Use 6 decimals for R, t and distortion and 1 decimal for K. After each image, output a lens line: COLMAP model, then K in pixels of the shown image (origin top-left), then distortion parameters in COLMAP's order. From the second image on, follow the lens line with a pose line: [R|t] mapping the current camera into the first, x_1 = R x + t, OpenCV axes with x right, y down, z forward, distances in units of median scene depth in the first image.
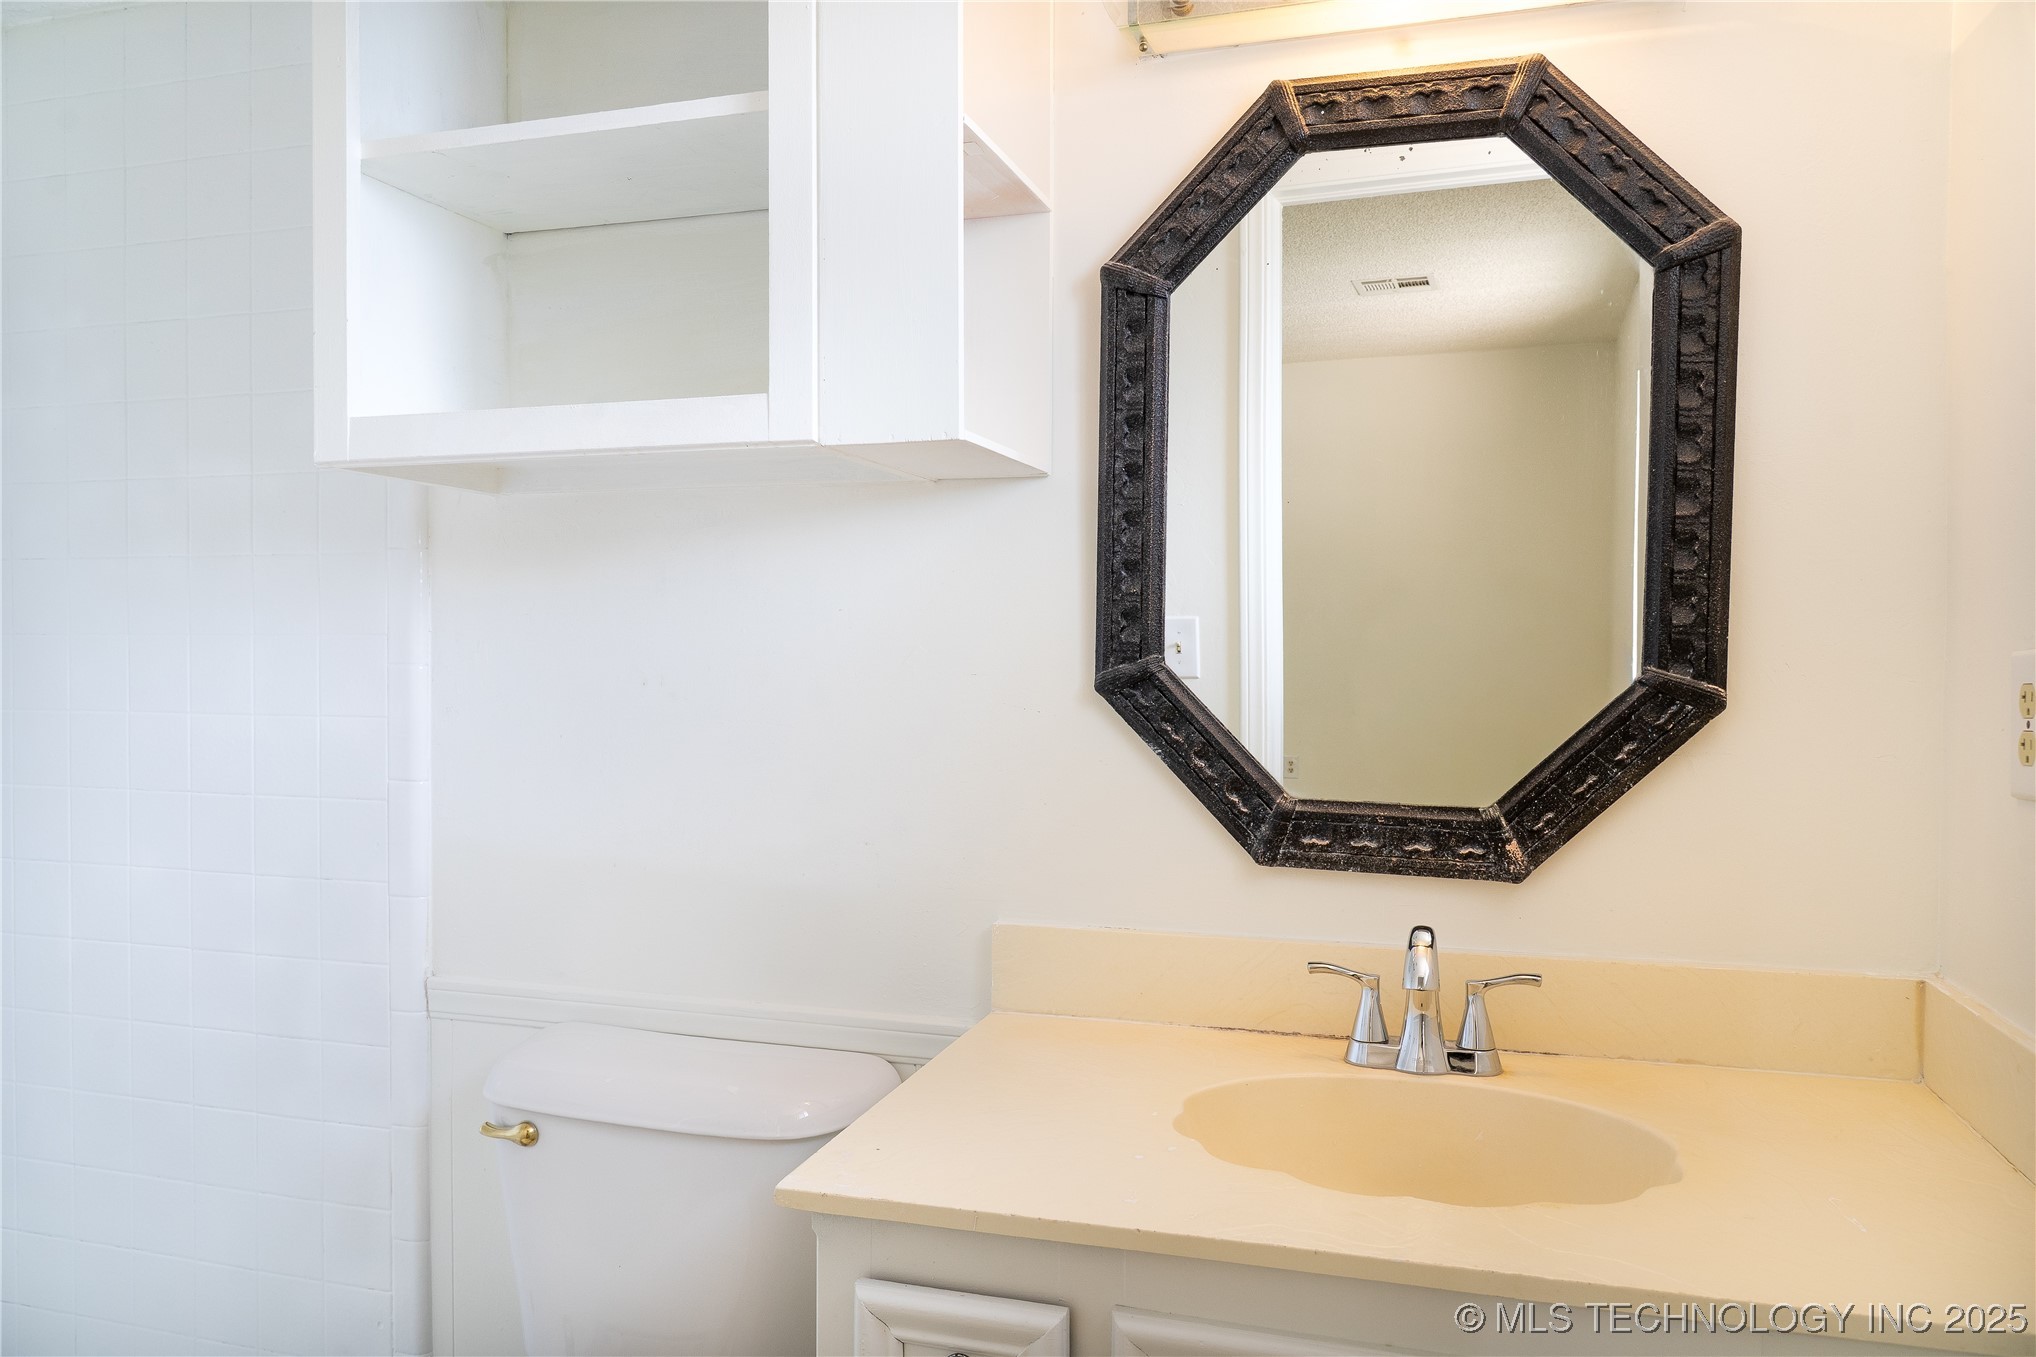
lens RADIAL K [[1385.9, 0, 1009.1], [0, 1385.9, 680.8], [0, 0, 1]] dist [-0.011784, -0.005252]
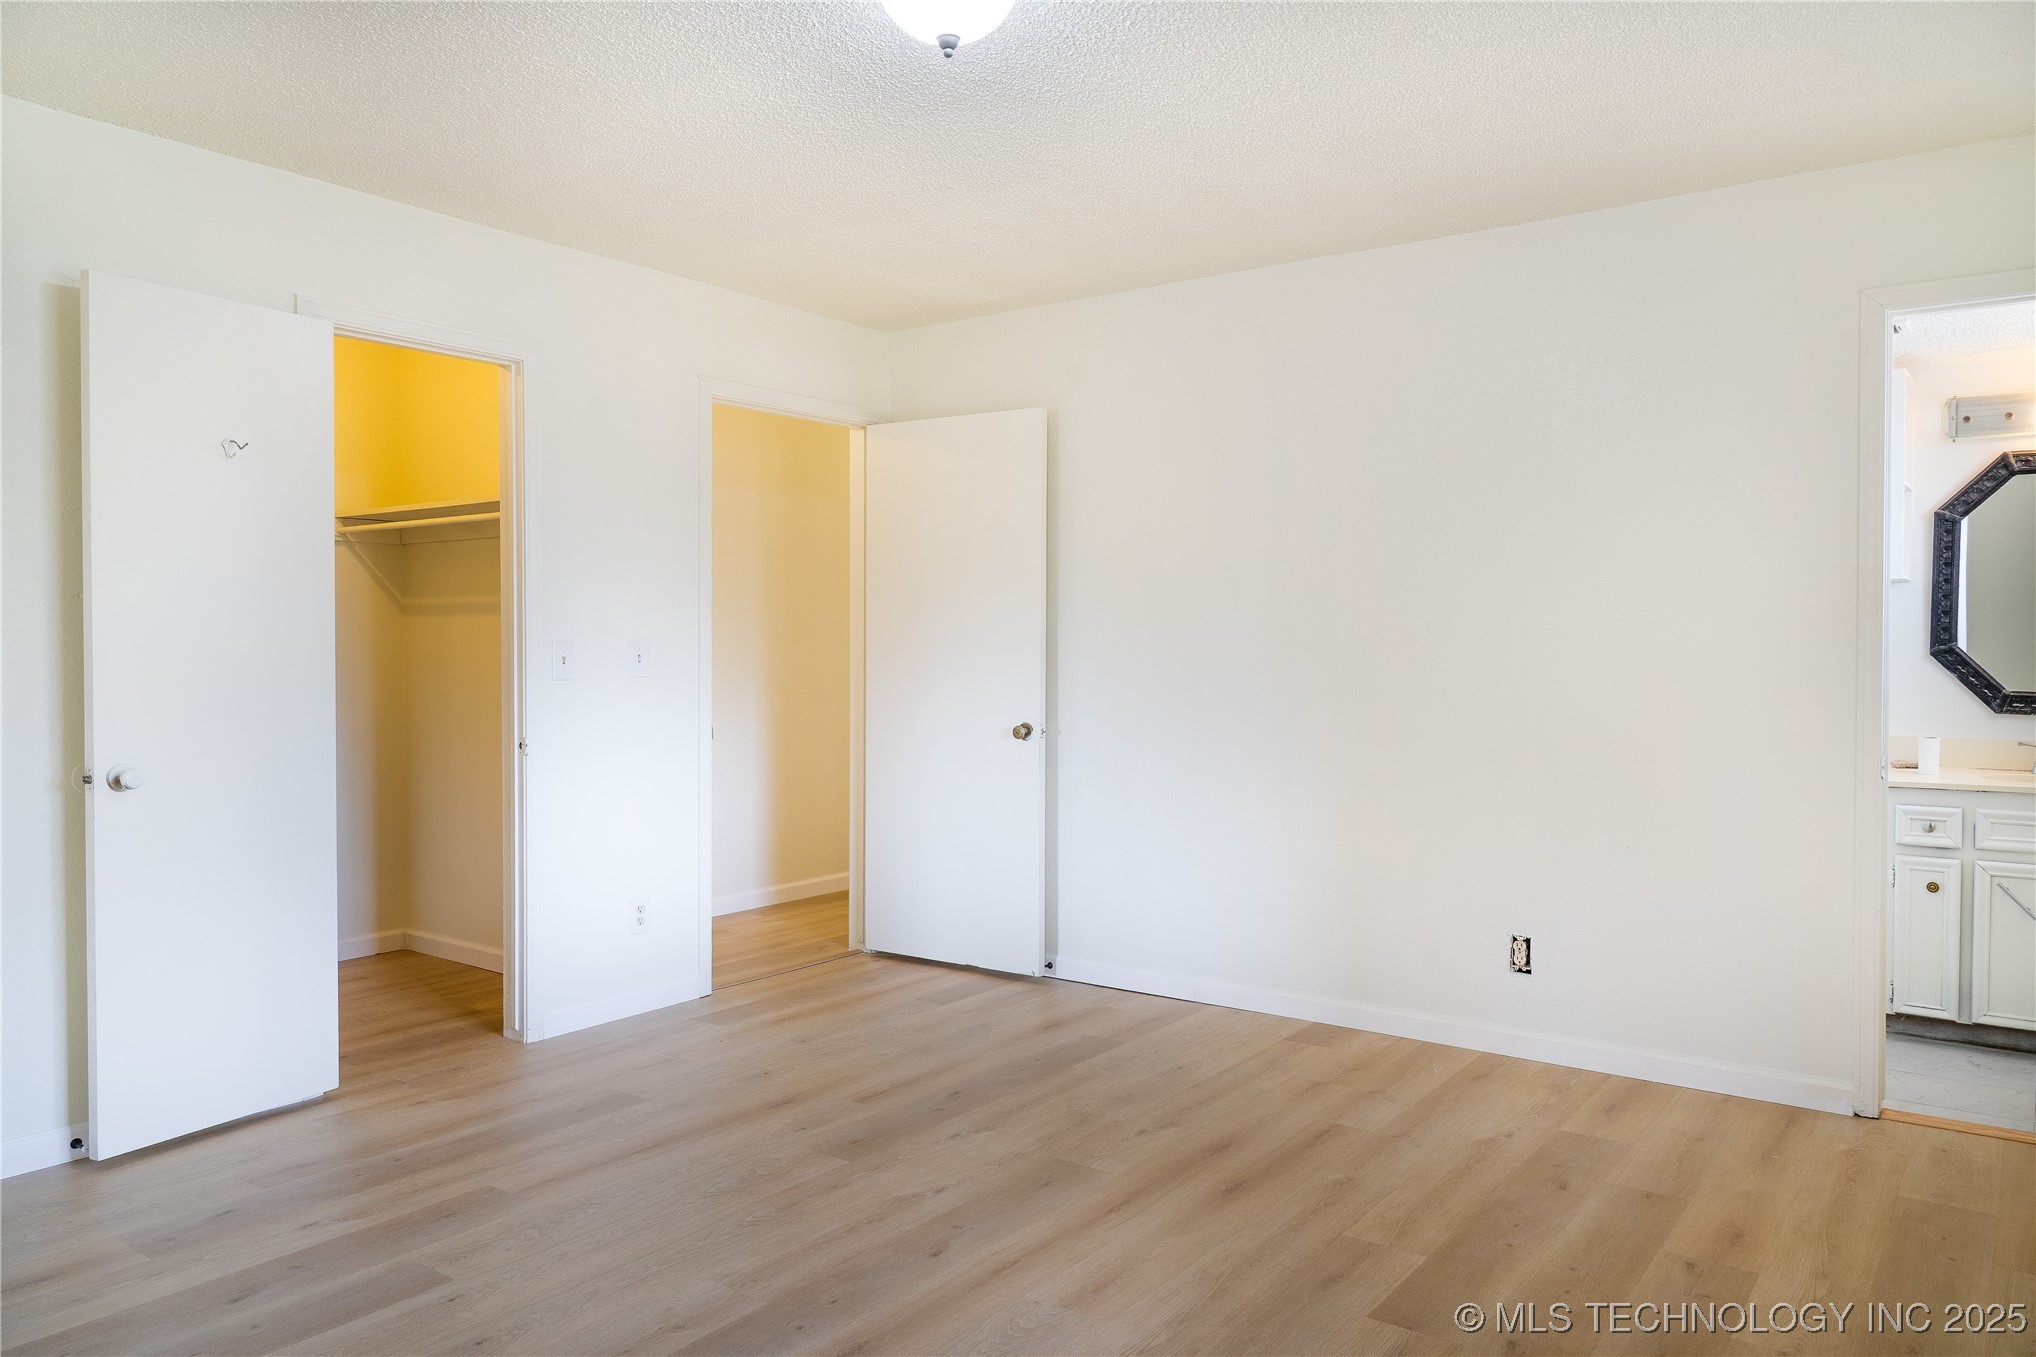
lens RADIAL K [[1385.9, 0, 1025.9], [0, 1385.9, 683.0], [0, 0, 1]] dist [-0.011784, -0.005252]
pose [[0.949362, 0.001965, -0.314177, -0.858611], [0.000106, 0.999978, 0.006575, 0.048150], [0.314183, -0.006275, 0.949342, -2.428233]]
